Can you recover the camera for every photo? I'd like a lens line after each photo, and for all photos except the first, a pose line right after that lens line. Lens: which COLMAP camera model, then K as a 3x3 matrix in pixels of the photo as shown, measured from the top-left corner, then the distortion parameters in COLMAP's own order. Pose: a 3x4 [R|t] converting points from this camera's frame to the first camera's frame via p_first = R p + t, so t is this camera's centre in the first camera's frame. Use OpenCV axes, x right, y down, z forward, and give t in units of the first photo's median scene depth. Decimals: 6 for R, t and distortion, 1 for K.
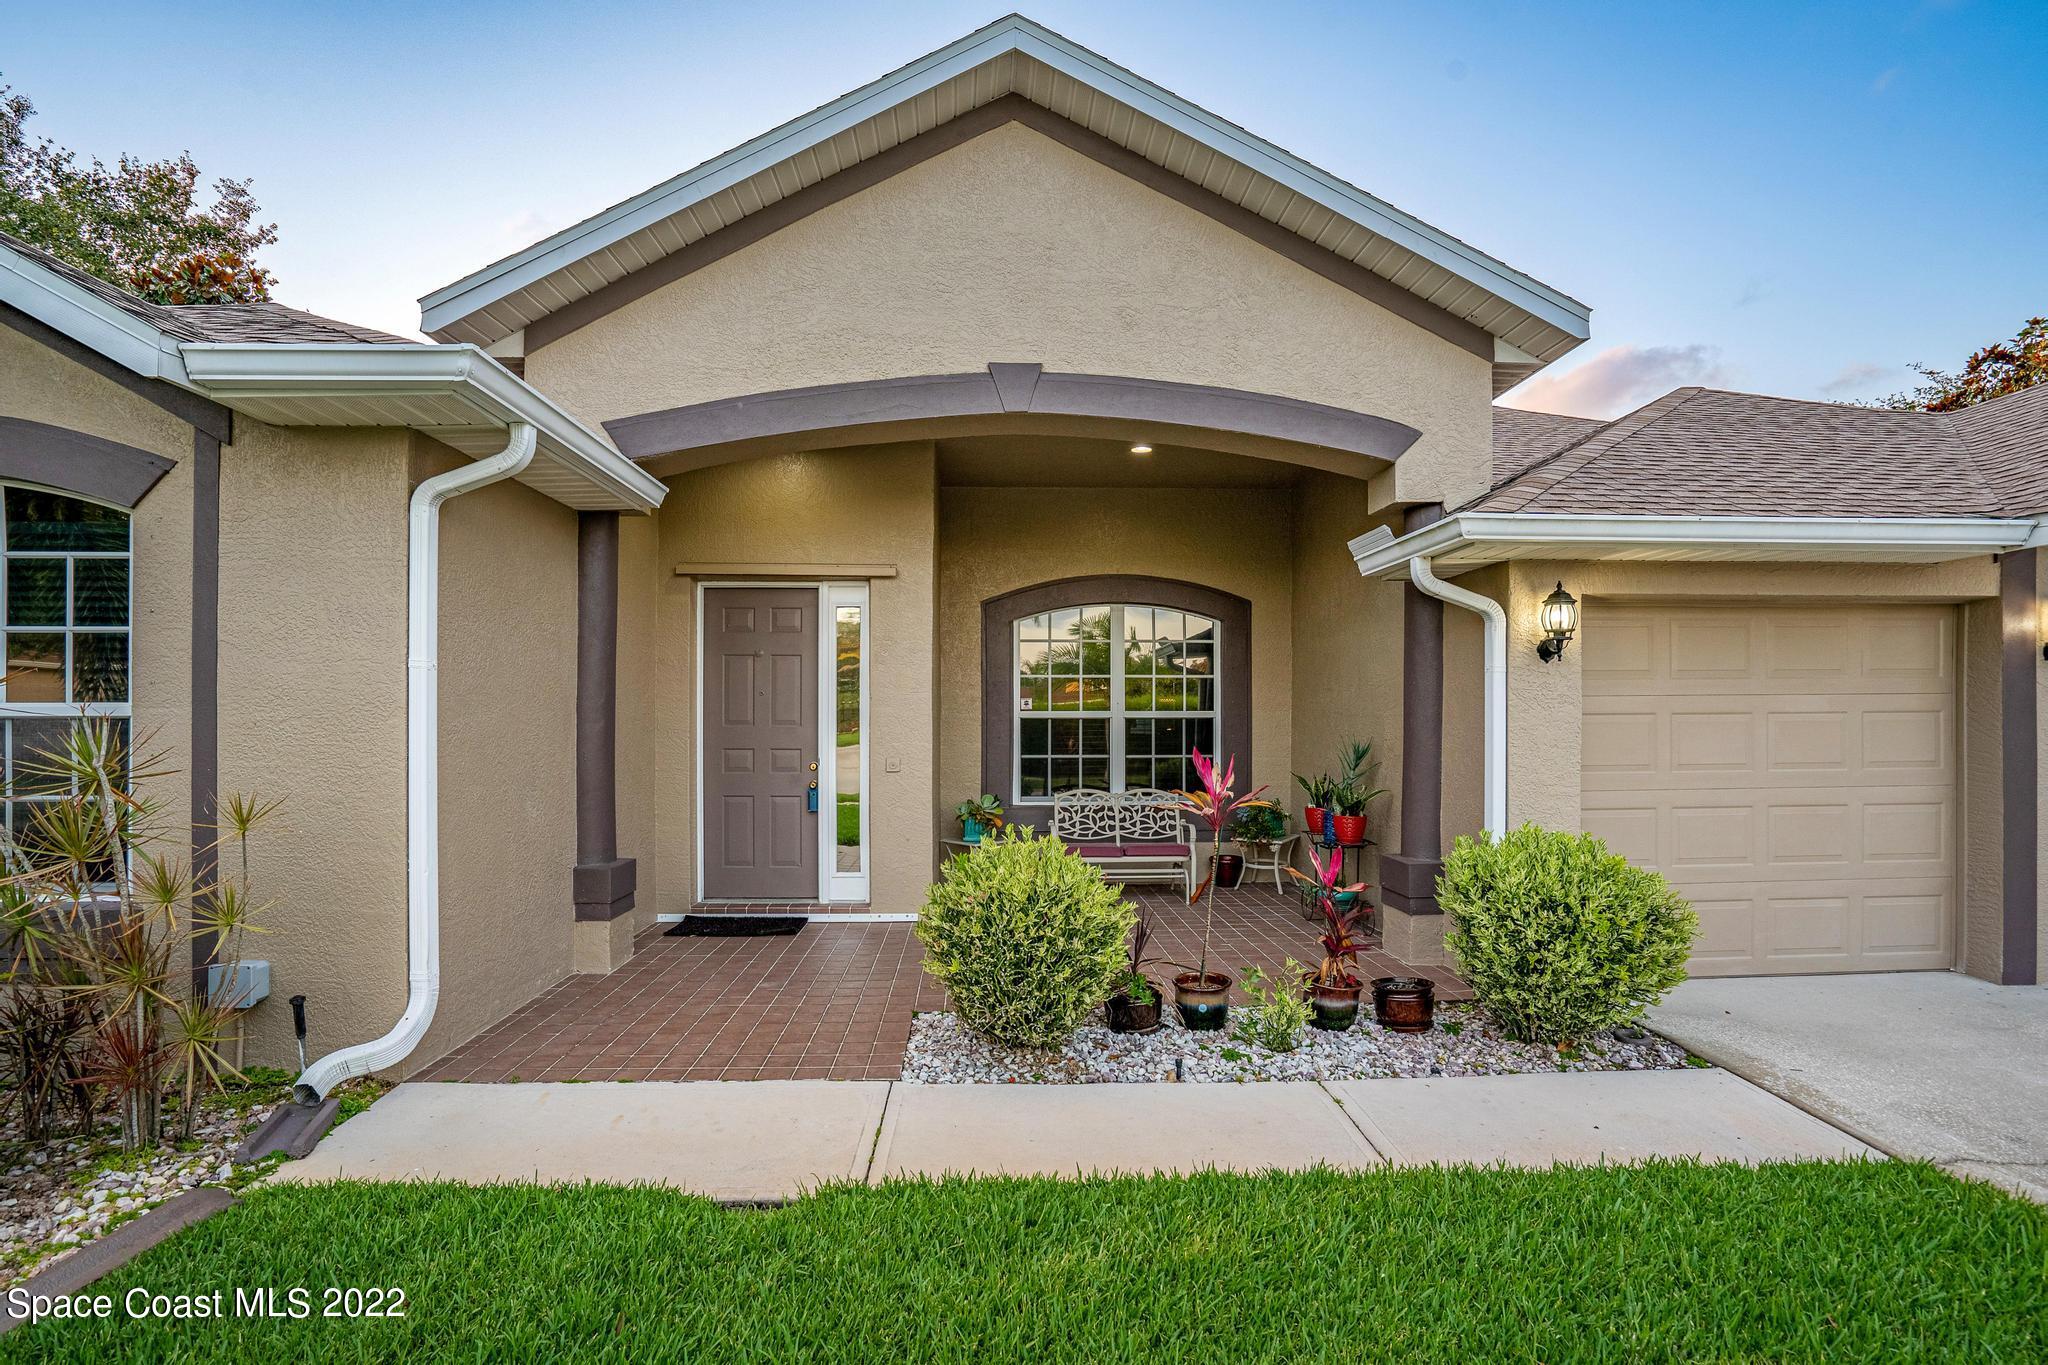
lens RADIAL K [[991.6, 0, 1035.2], [0, 991.6, 710.3], [0, 0, 1]] dist [-0.030832, 0.000813]
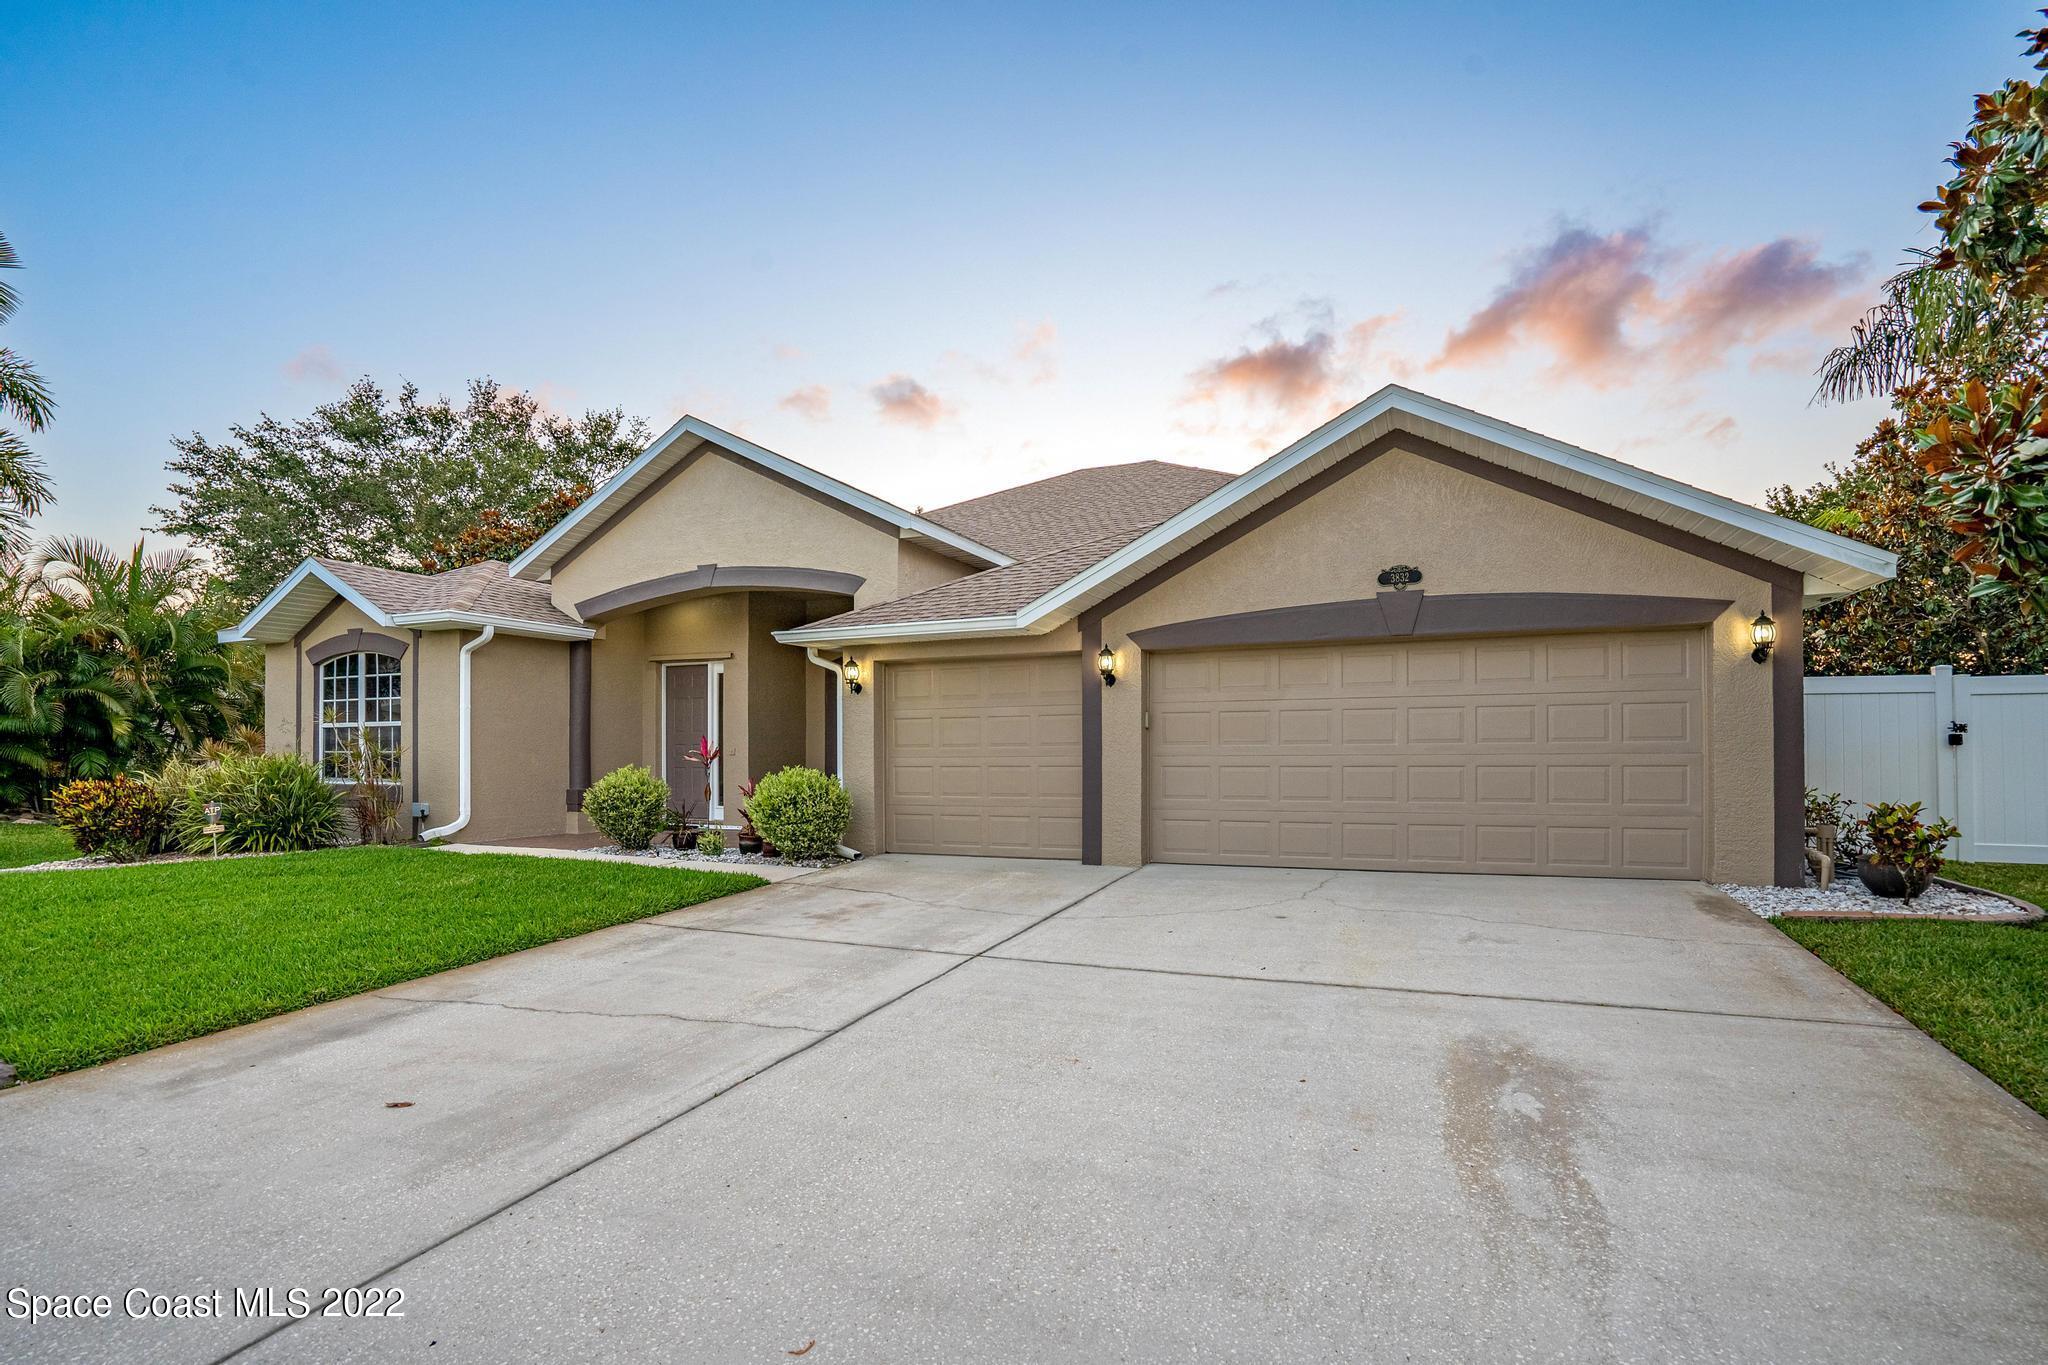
lens RADIAL K [[999.8, 0, 1026.6], [0, 999.8, 740.2], [0, 0, 1]] dist [-0.018869, 0.000135]
pose [[0.893959, -0.005797, -0.448112, 1.643070], [0.003568, 0.999977, -0.005817, 0.057906], [0.448135, 0.003601, 0.893958, -0.684954]]
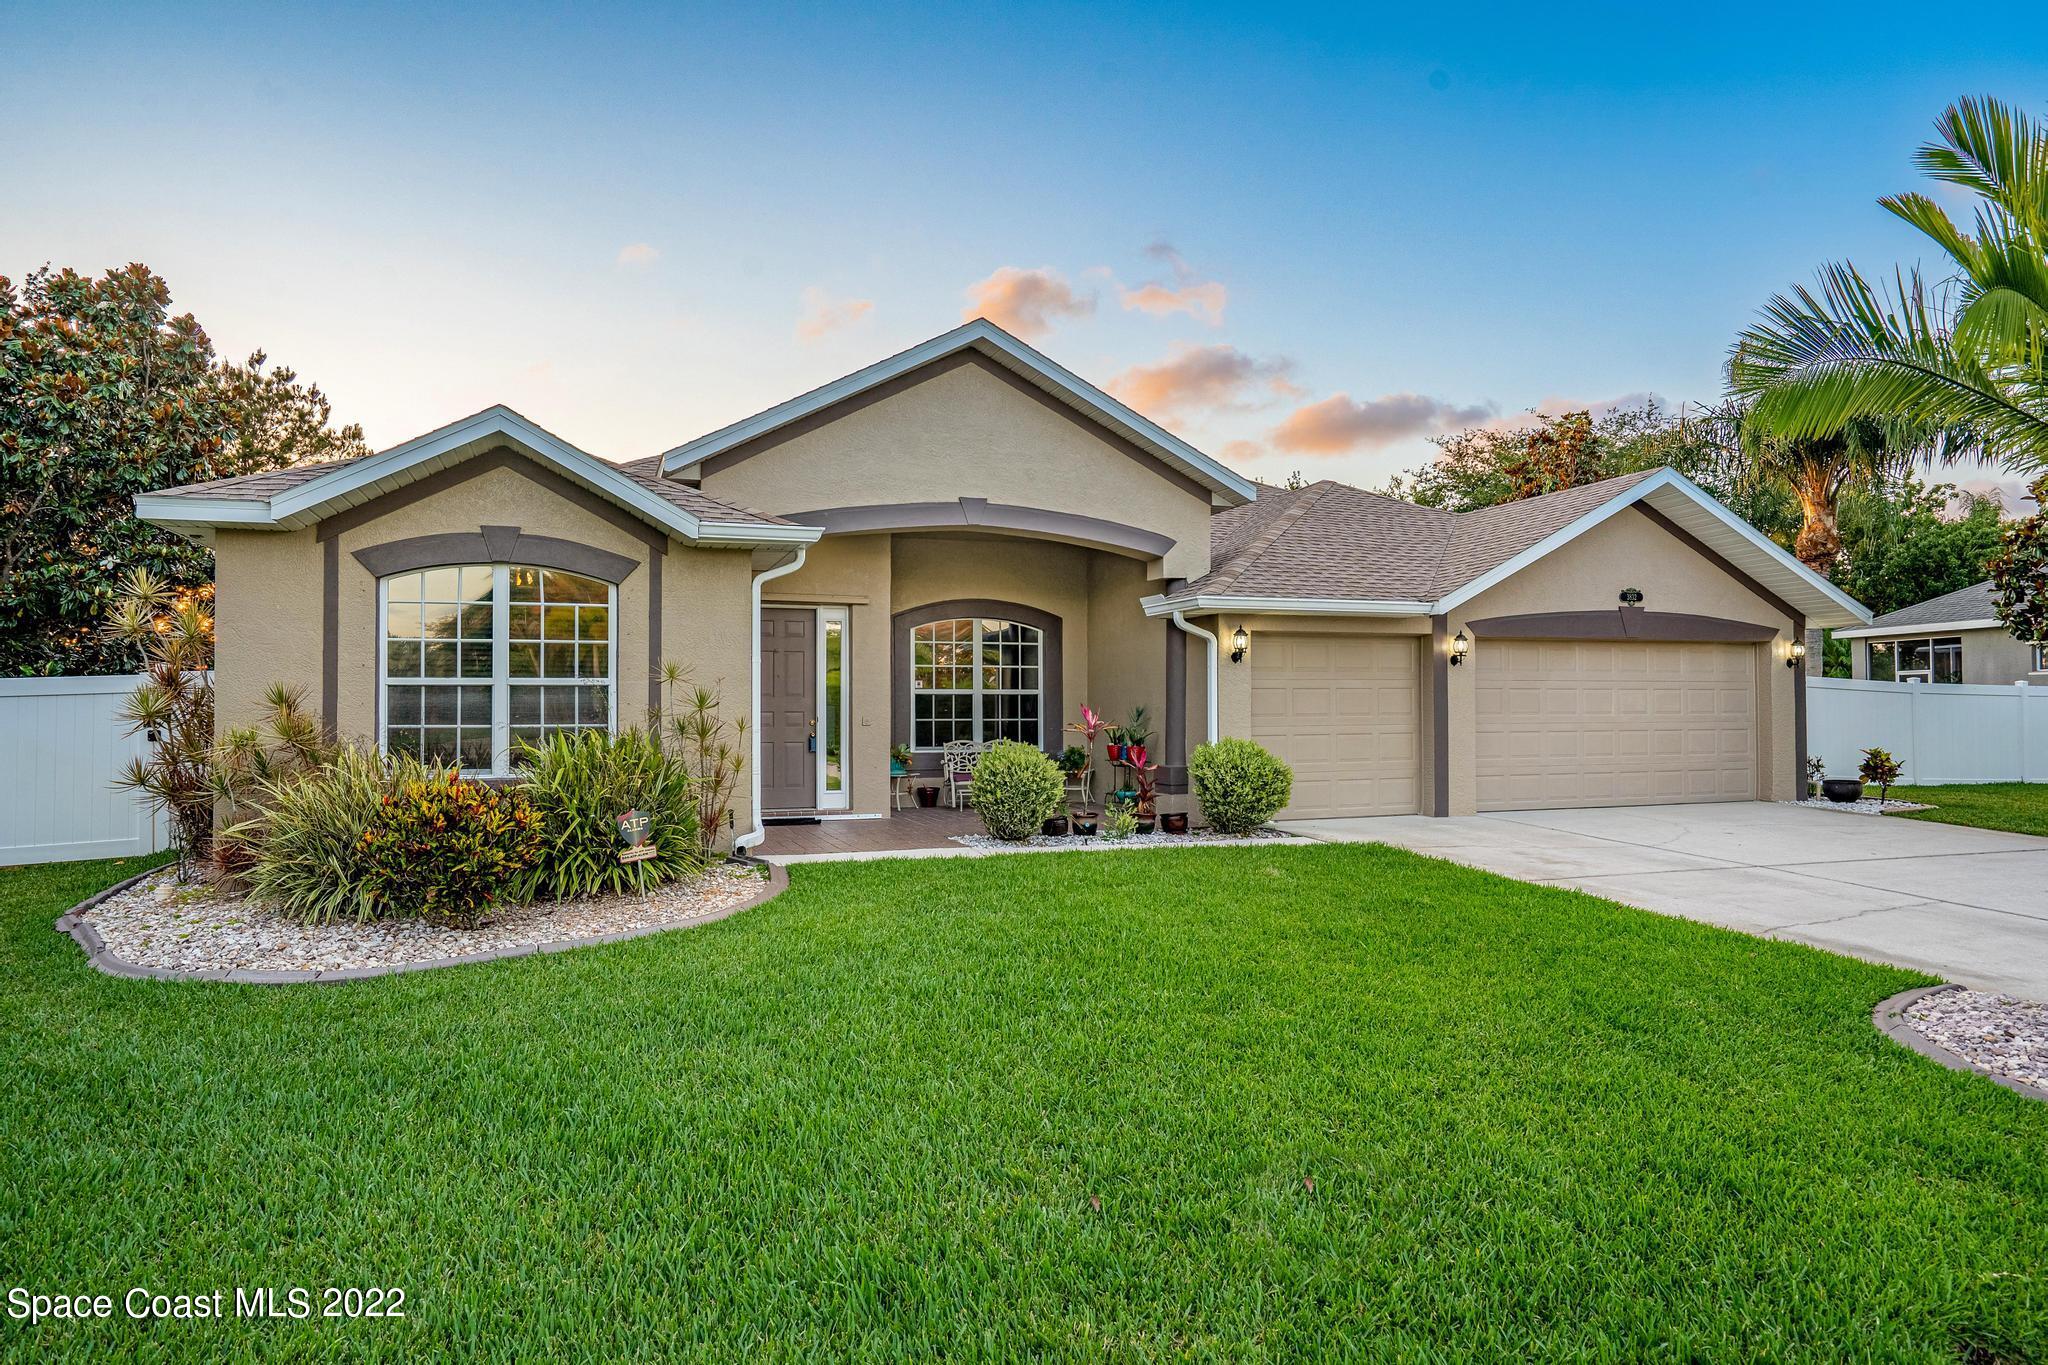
lens RADIAL K [[1201.4, 0, 1024.0], [0, 1201.4, 682.5], [0, 0, 1]] dist [0.002149, 0.000069]
pose [[0.957444, 0.004999, 0.288576, -0.588593], [-0.000377, 0.999871, -0.016068, 0.030611], [-0.288619, 0.015275, 0.957322, -1.196796]]
